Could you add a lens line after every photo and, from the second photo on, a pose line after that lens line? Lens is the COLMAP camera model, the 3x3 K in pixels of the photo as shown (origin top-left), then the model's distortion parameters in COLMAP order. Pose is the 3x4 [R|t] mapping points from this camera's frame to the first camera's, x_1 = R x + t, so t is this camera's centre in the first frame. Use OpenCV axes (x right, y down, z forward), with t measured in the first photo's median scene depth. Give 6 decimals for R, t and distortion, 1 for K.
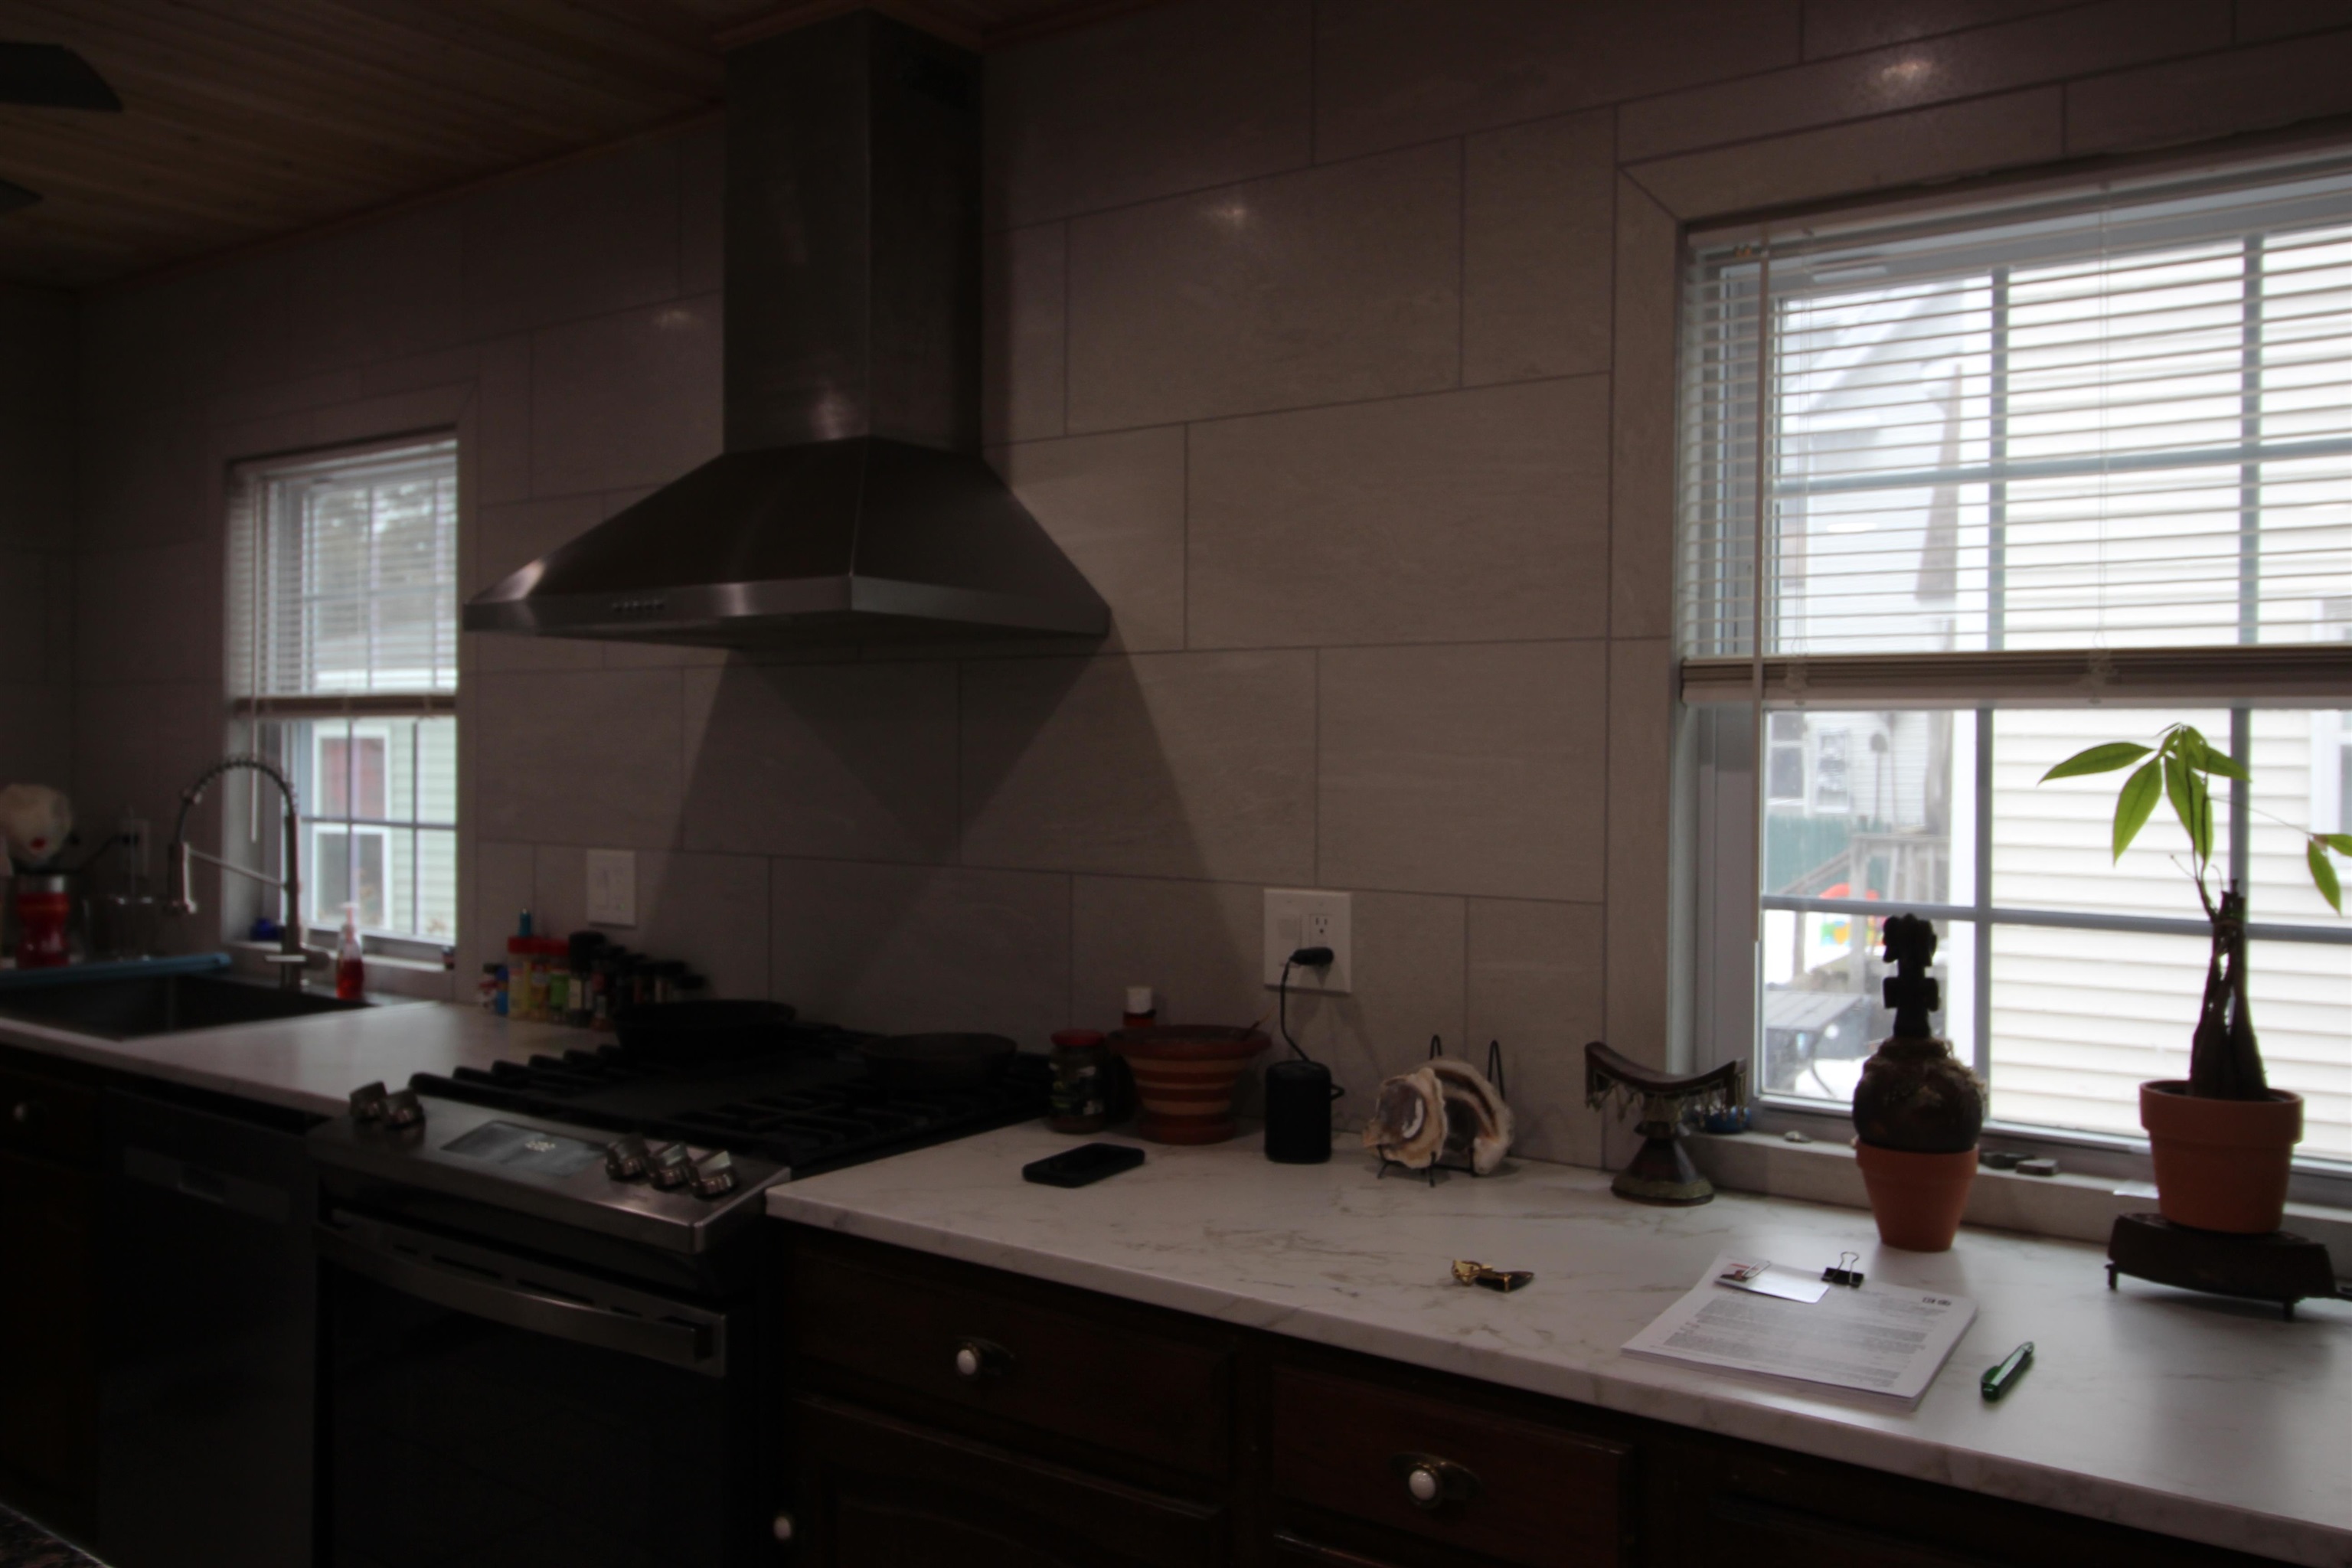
lens RADIAL K [[1818.6, 0, 1181.2], [0, 1818.6, 763.3], [0, 0, 1]] dist [0.021055, -0.016384]
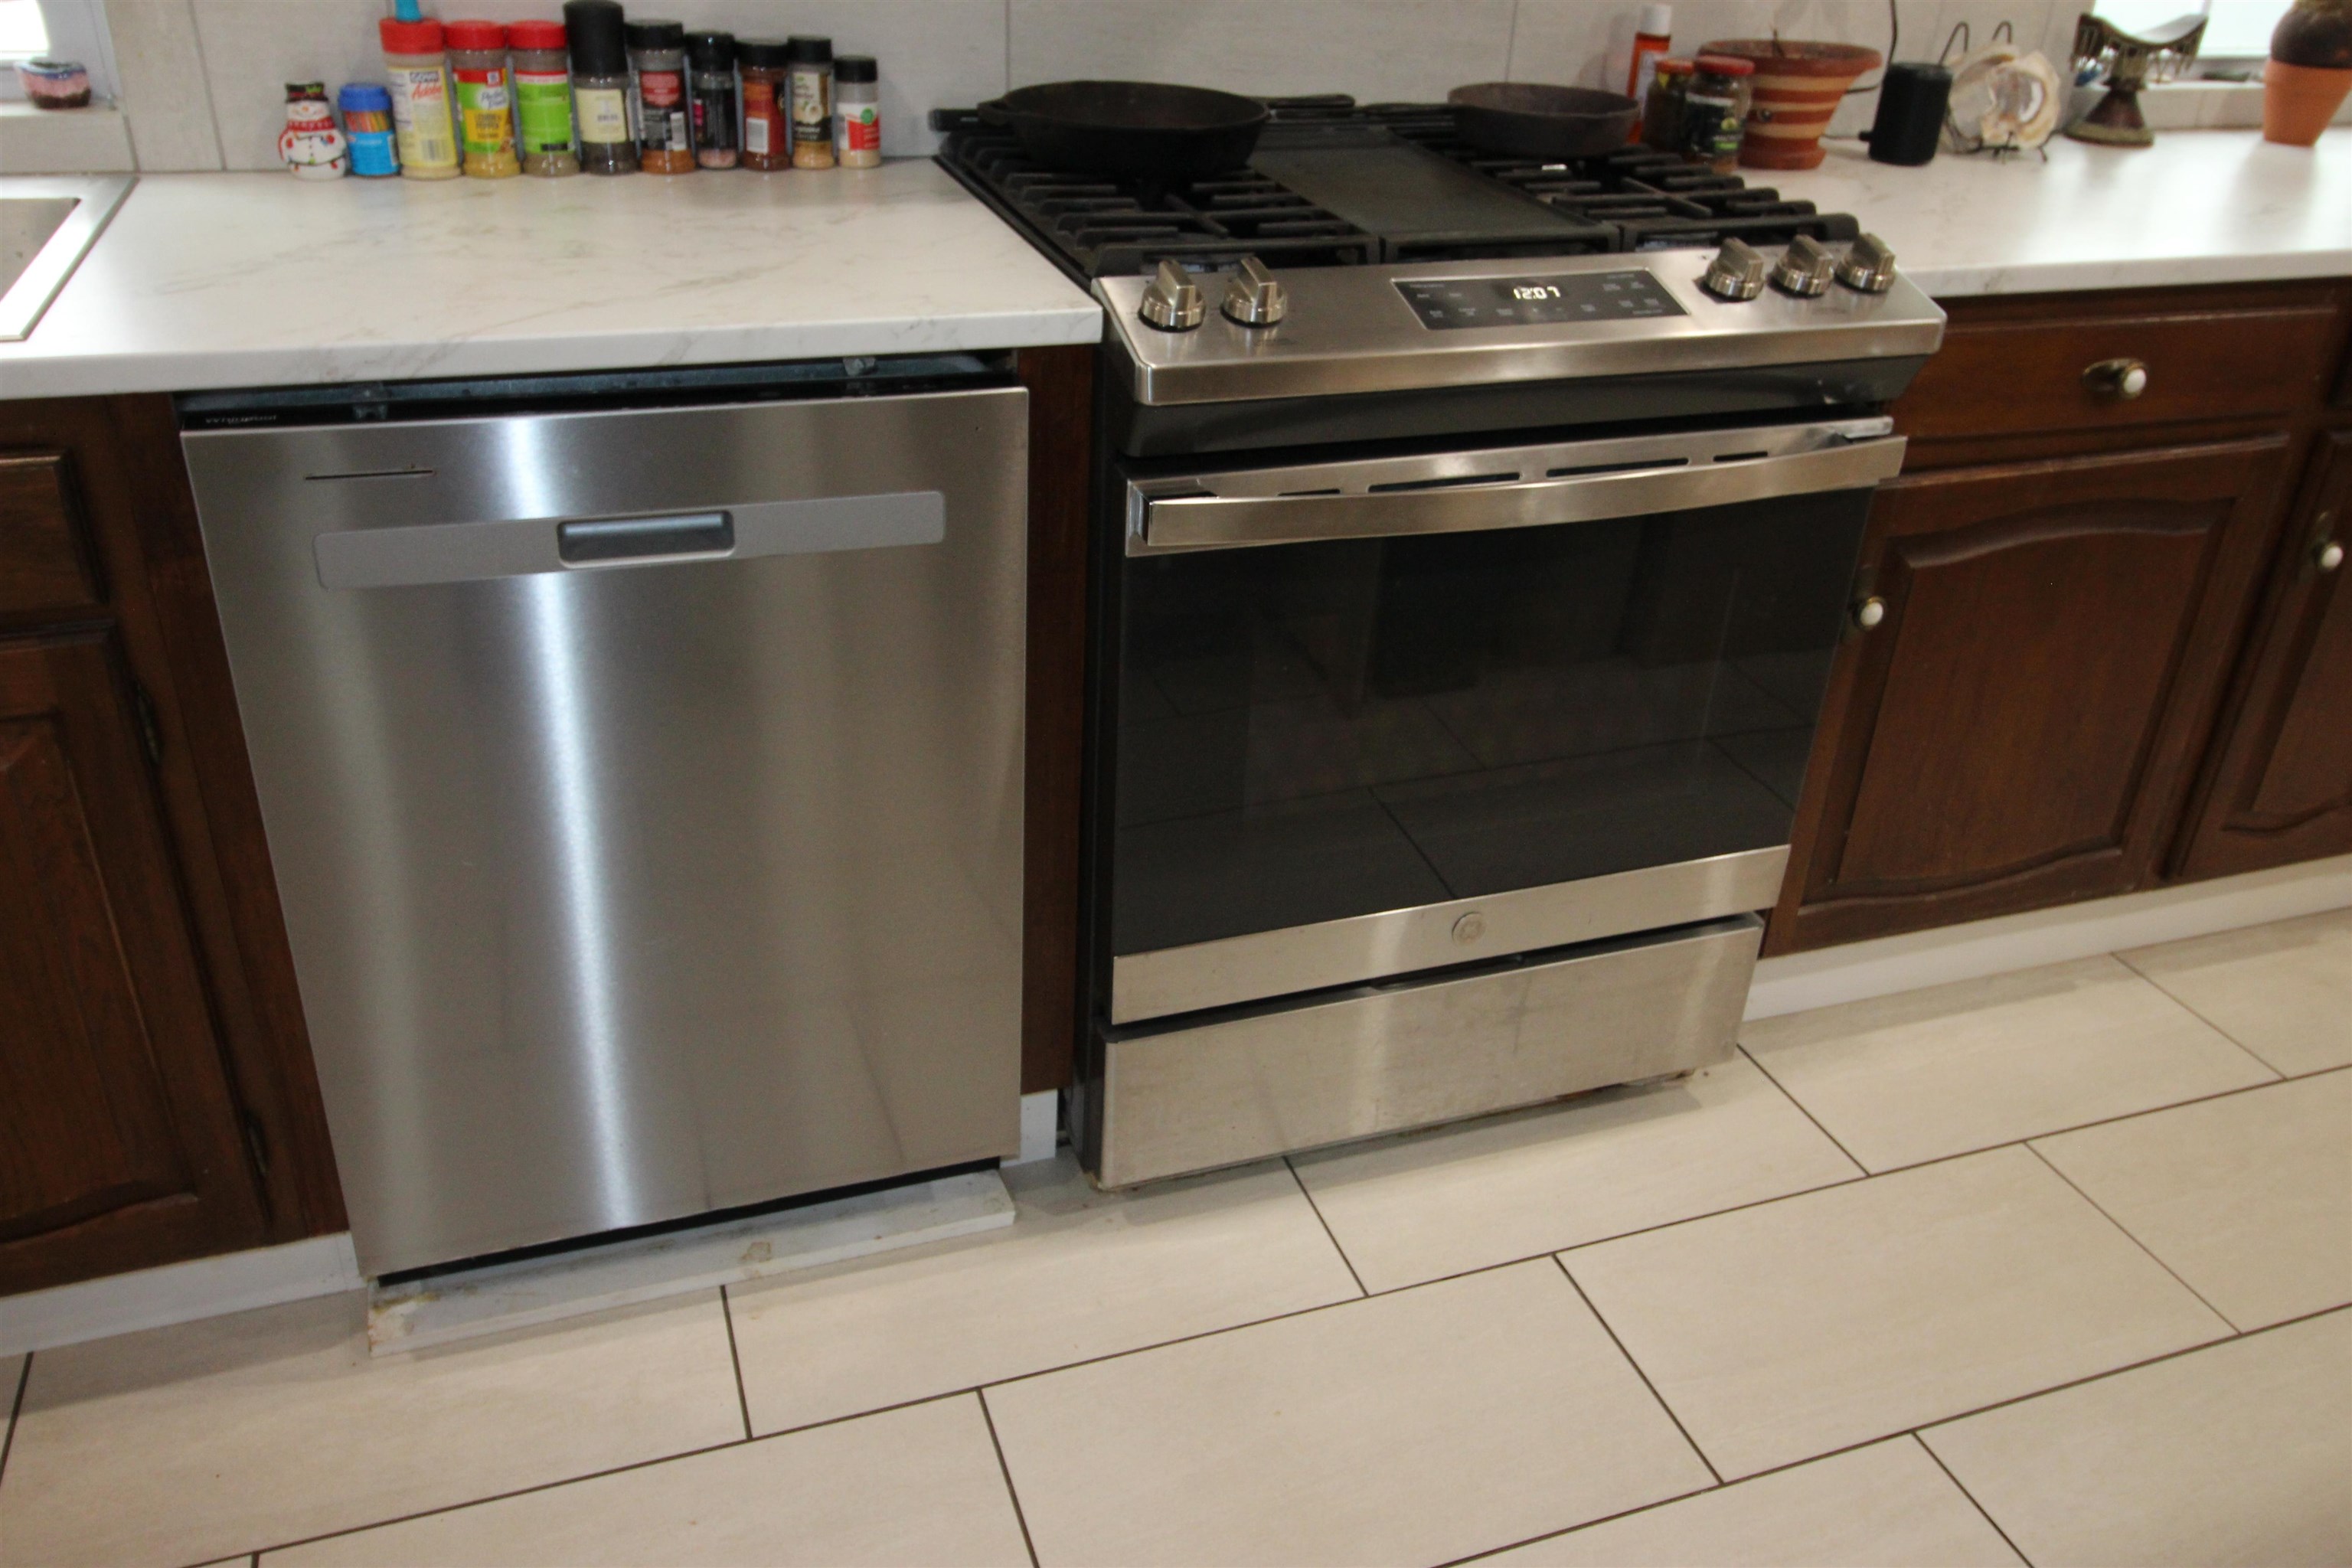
lens RADIAL K [[1818.6, 0, 1181.2], [0, 1818.6, 763.3], [0, 0, 1]] dist [0.021055, -0.016384]
pose [[0.578255, -0.372892, 0.725653, -0.736680], [-0.028527, 0.879653, 0.474760, 0.026183], [-0.815357, -0.295233, 0.498026, 0.504426]]
